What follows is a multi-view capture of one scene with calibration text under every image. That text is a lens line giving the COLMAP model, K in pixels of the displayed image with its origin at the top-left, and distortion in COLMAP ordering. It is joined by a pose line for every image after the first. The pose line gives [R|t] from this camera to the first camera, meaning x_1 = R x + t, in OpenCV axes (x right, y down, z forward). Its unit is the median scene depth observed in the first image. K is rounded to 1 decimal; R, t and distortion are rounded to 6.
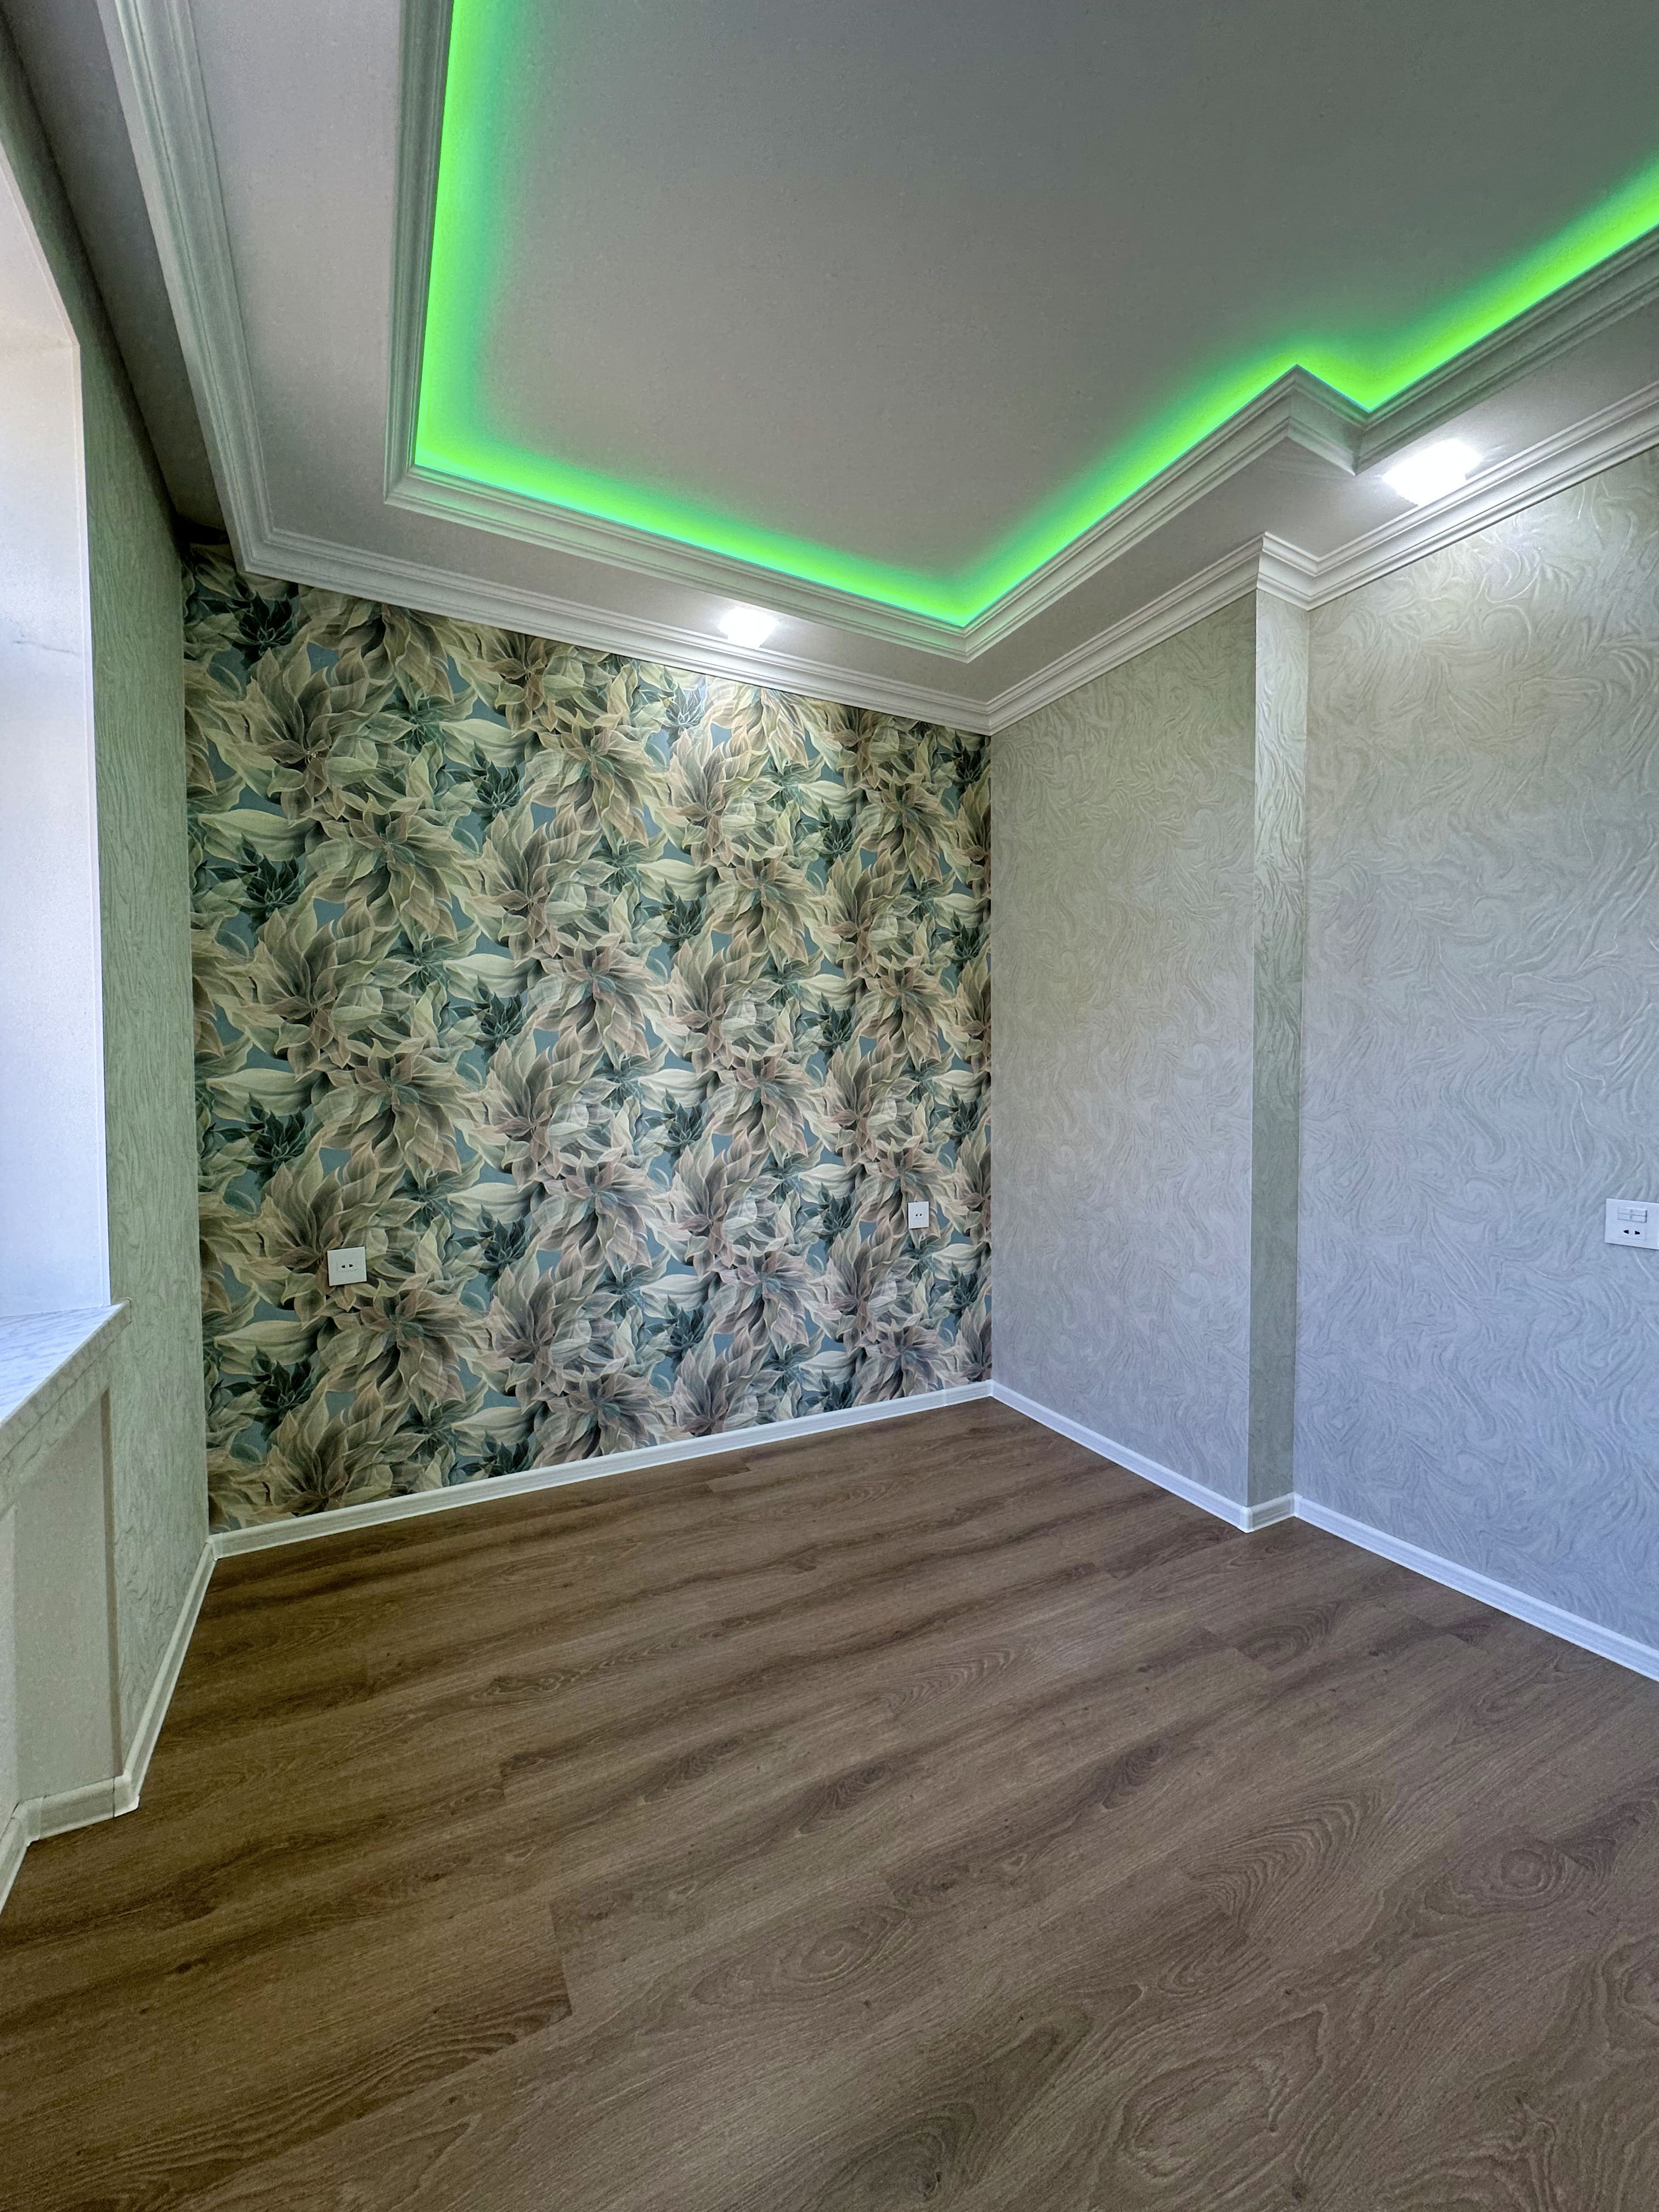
lens RADIAL K [[884.9, 0, 830.2], [0, 884.9, 1101.9], [0, 0, 1]] dist [-0.002311, 0.000445]
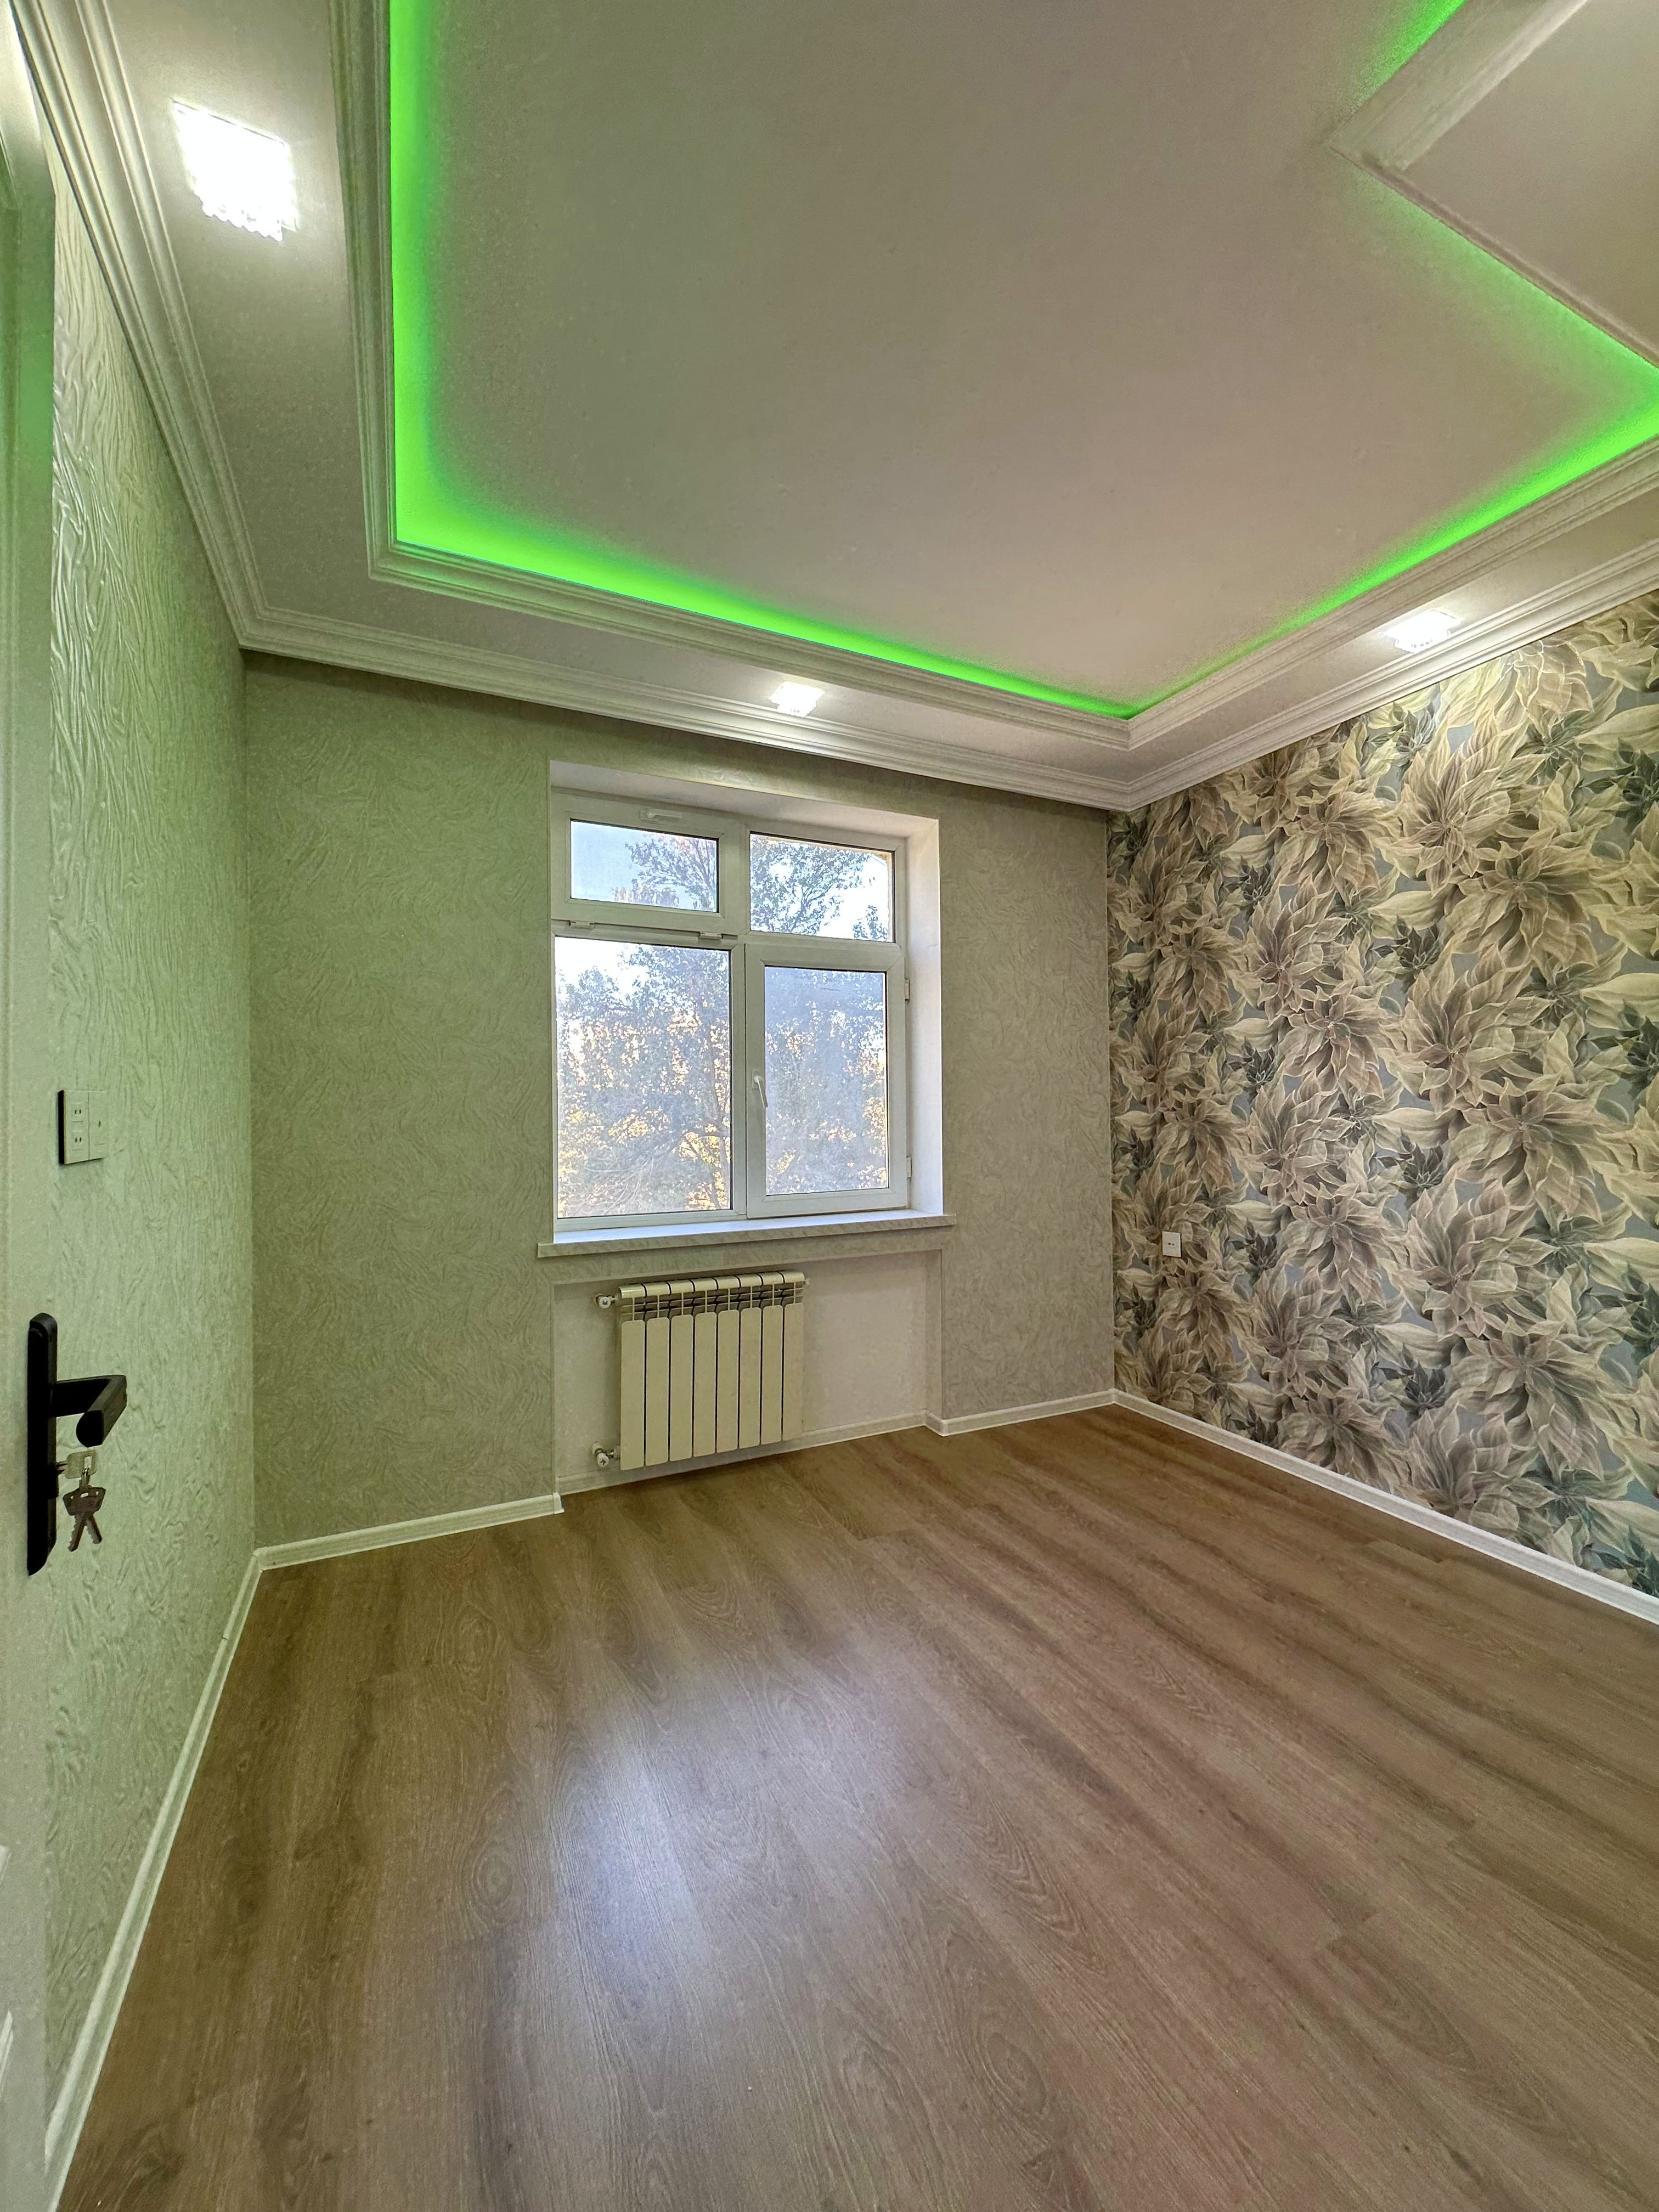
lens RADIAL K [[884.9, 0, 830.2], [0, 884.9, 1101.9], [0, 0, 1]] dist [-0.002311, 0.000445]
pose [[-0.041254, -0.014150, -0.999048, 0.892021], [-0.026526, 0.999563, -0.013061, -0.015799], [0.998797, 0.025962, -0.041612, 0.455652]]
